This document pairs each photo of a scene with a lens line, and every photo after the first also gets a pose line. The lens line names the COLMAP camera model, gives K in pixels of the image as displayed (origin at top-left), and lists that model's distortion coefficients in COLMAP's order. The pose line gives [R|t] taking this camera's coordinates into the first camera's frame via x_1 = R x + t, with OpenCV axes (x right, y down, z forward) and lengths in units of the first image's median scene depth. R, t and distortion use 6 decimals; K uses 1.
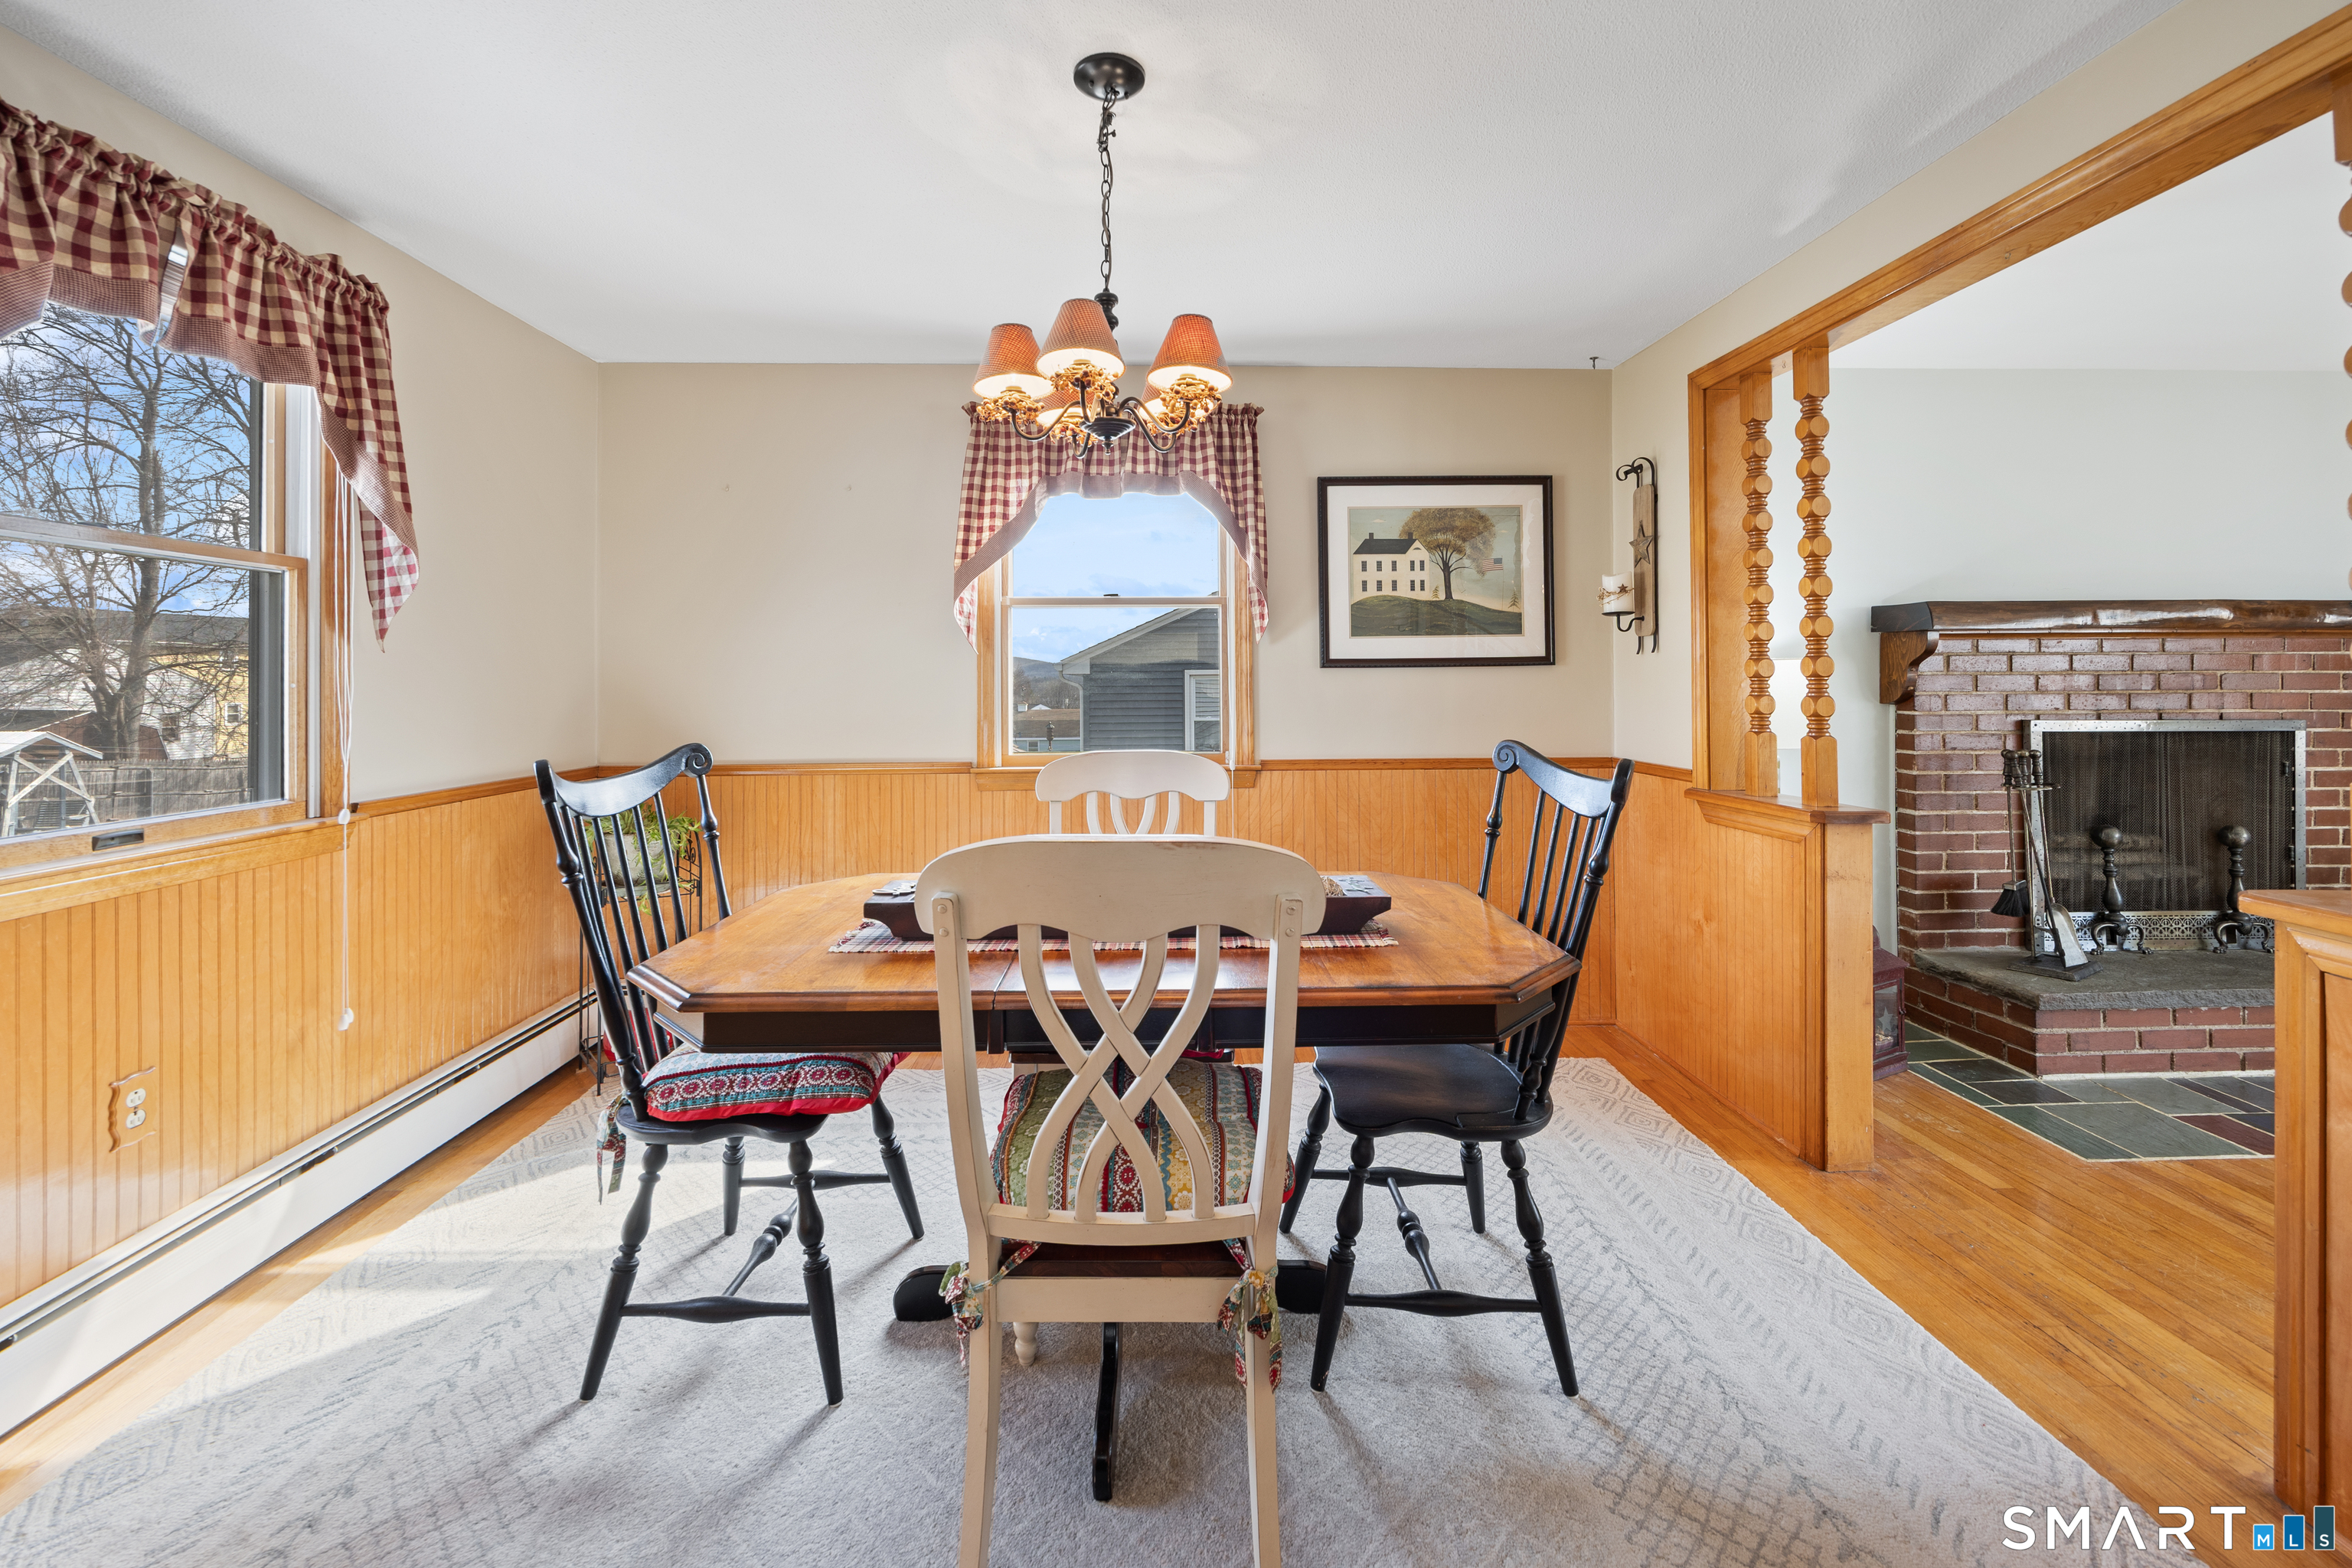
lens RADIAL K [[989.9, 0, 1175.6], [0, 989.9, 658.5], [0, 0, 1]] dist [0.000464, -0.000021]
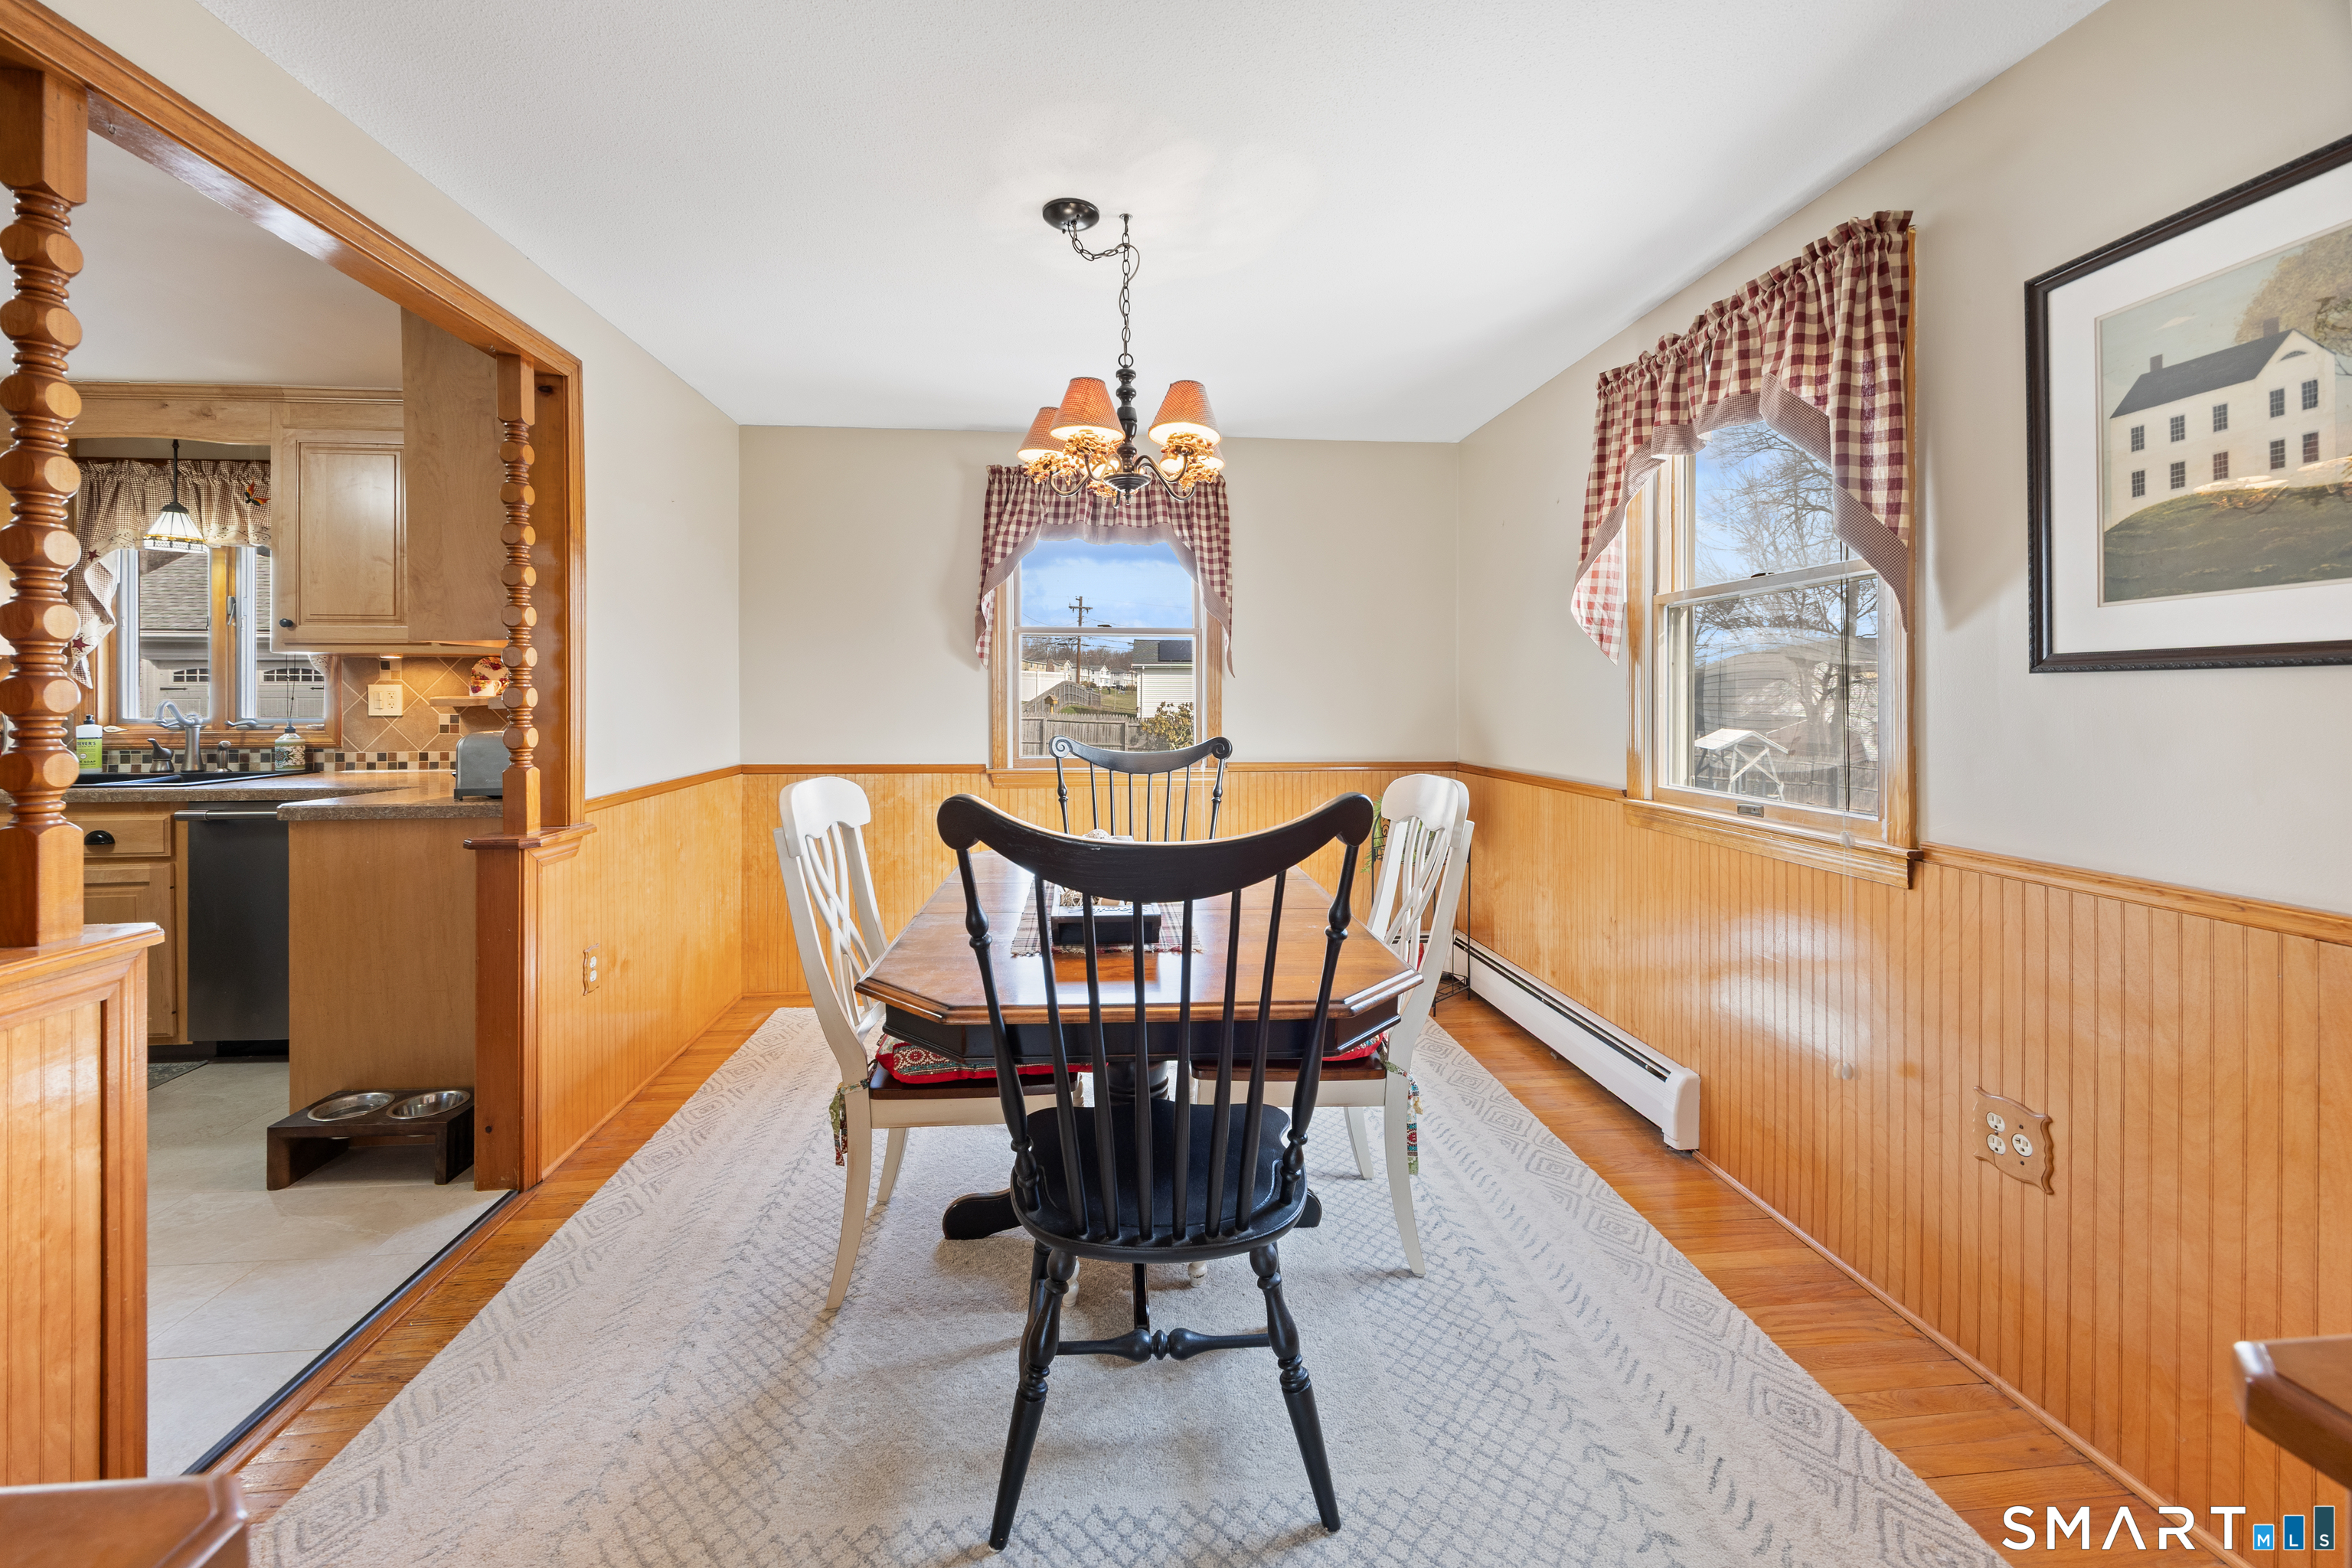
lens RADIAL K [[933.7, 0, 1176.9], [0, 933.7, 691.0], [0, 0, 1]] dist [-0.003040, -0.000448]
pose [[0.061952, -0.000261, -0.998079, 0.575779], [0.017982, 0.999838, 0.000854, 0.010361], [0.997917, -0.018001, 0.061947, 0.551037]]
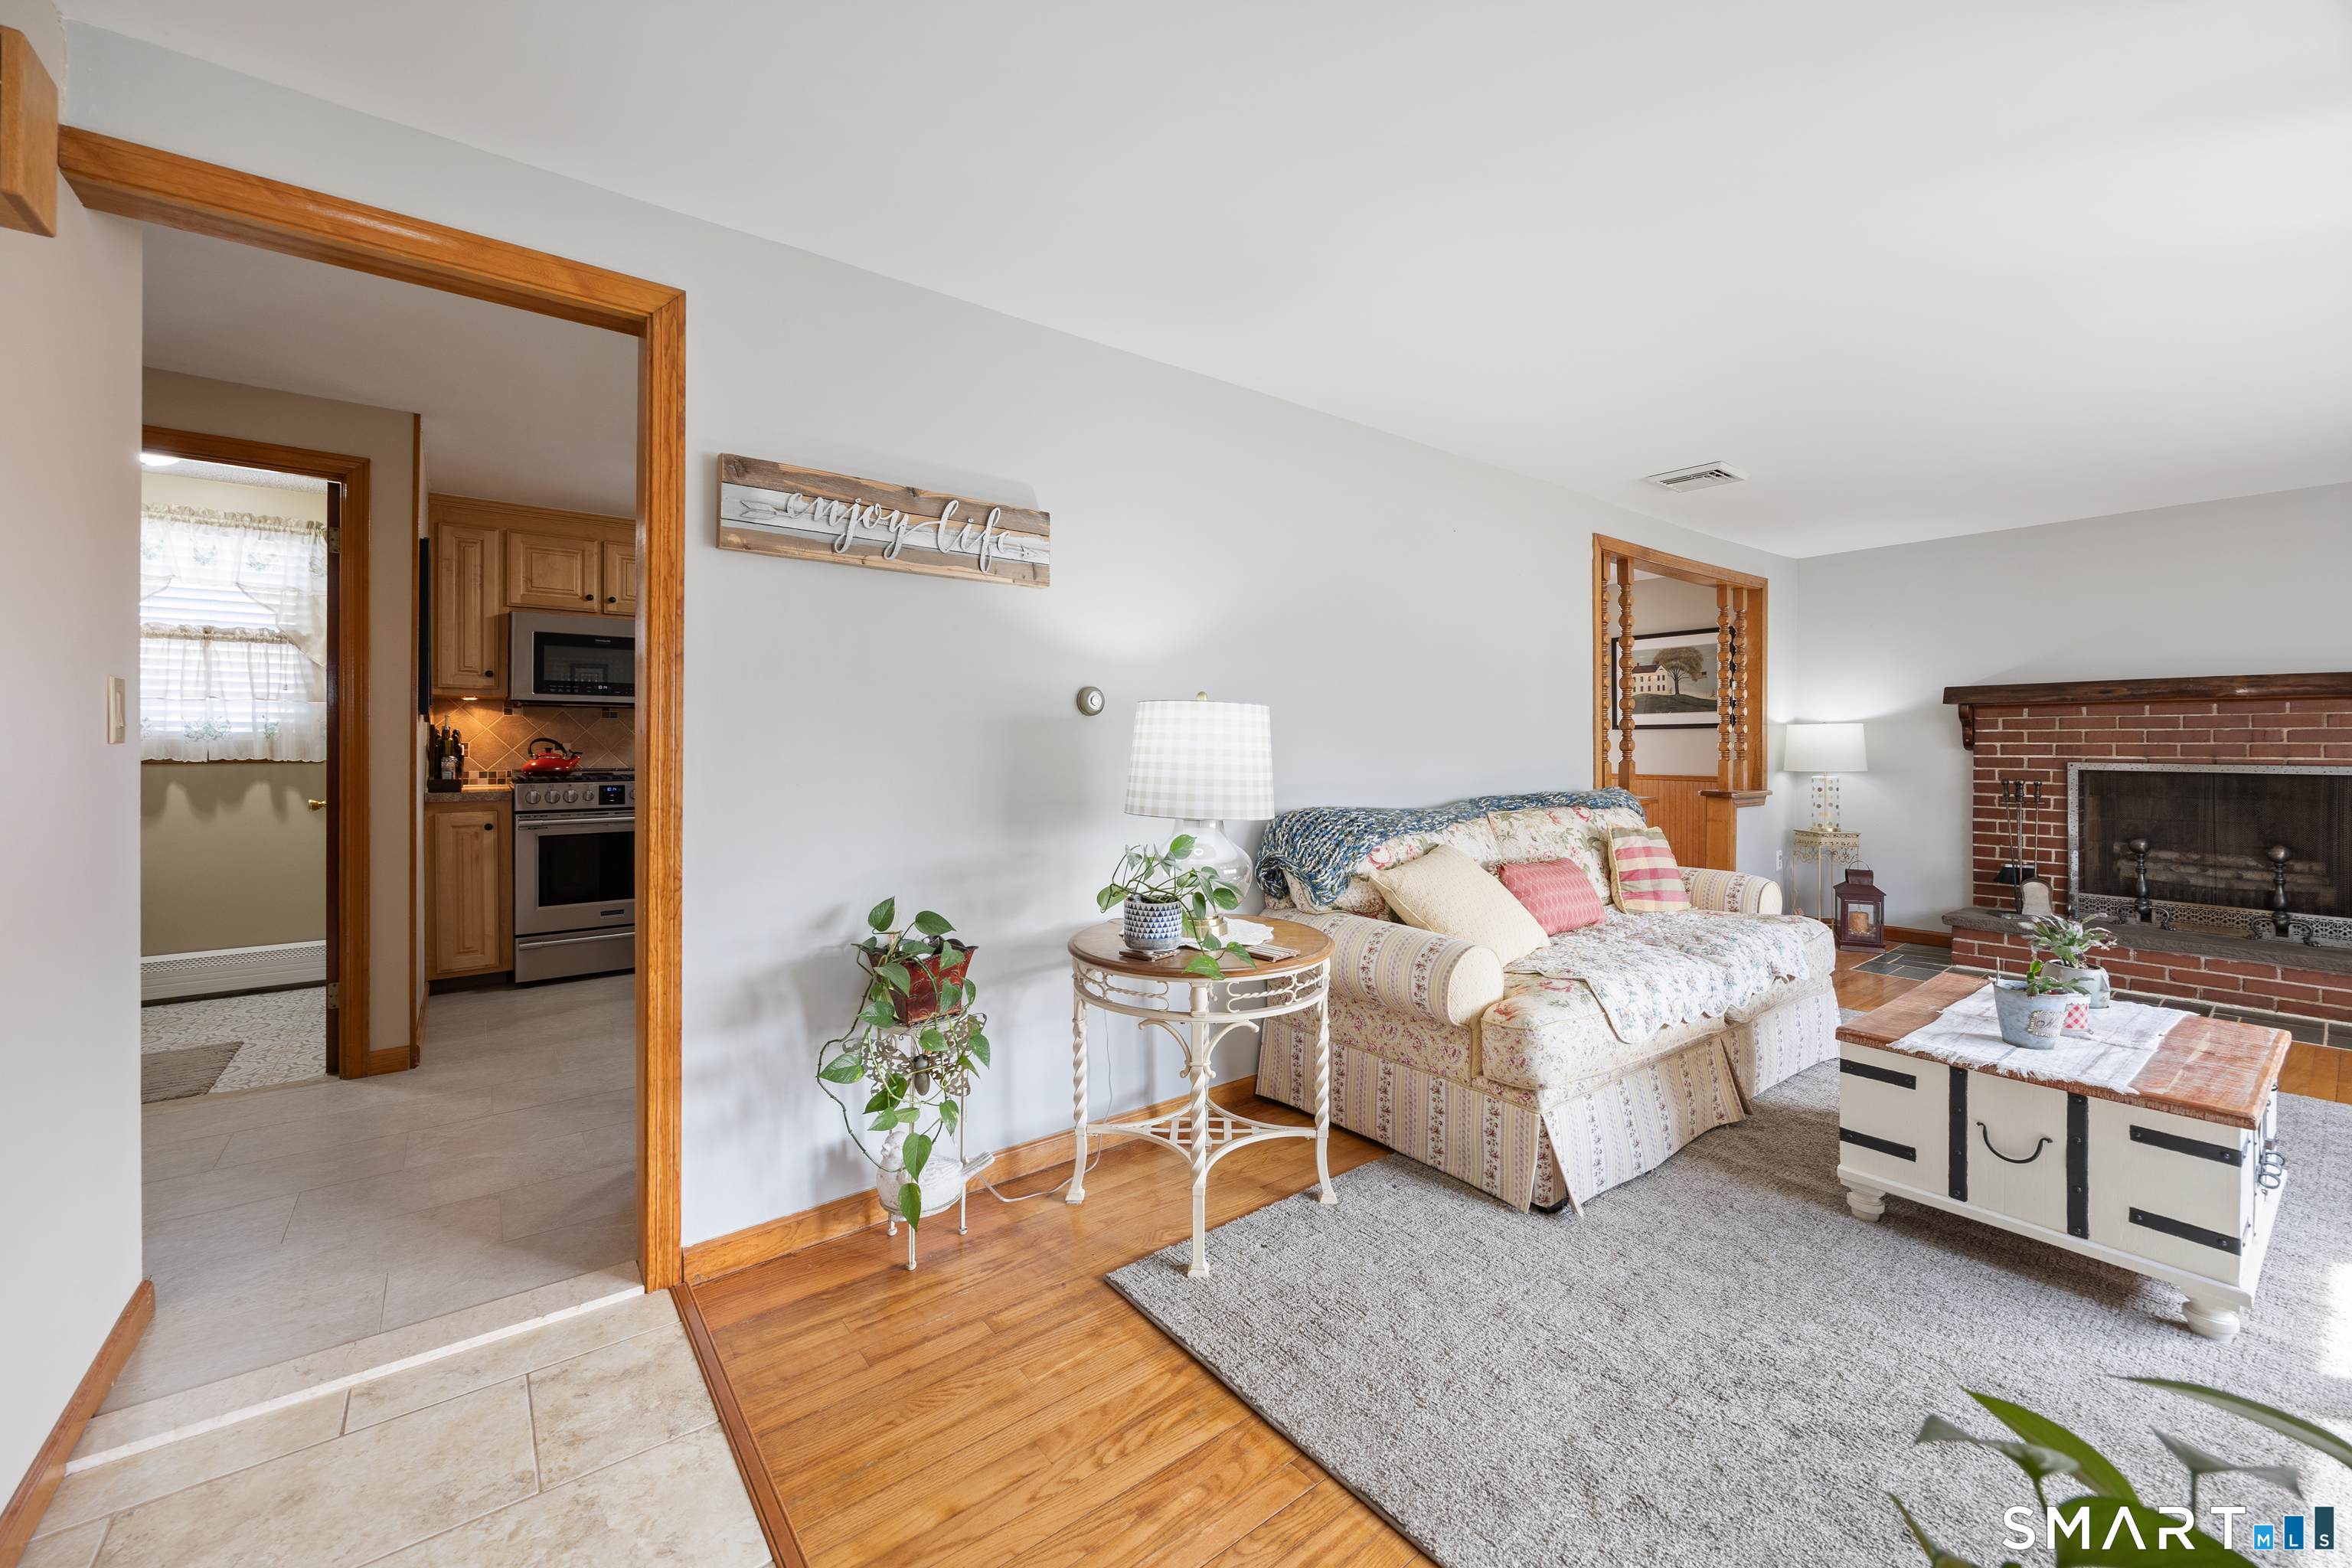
lens RADIAL K [[919.0, 0, 1167.2], [0, 919.0, 740.2], [0, 0, 1]] dist [-0.000696, -0.000100]
pose [[0.582160, 0.003970, -0.813065, 1.177120], [0.008670, 0.999901, 0.011089, 0.002402], [0.813028, -0.013505, 0.582068, -0.895968]]
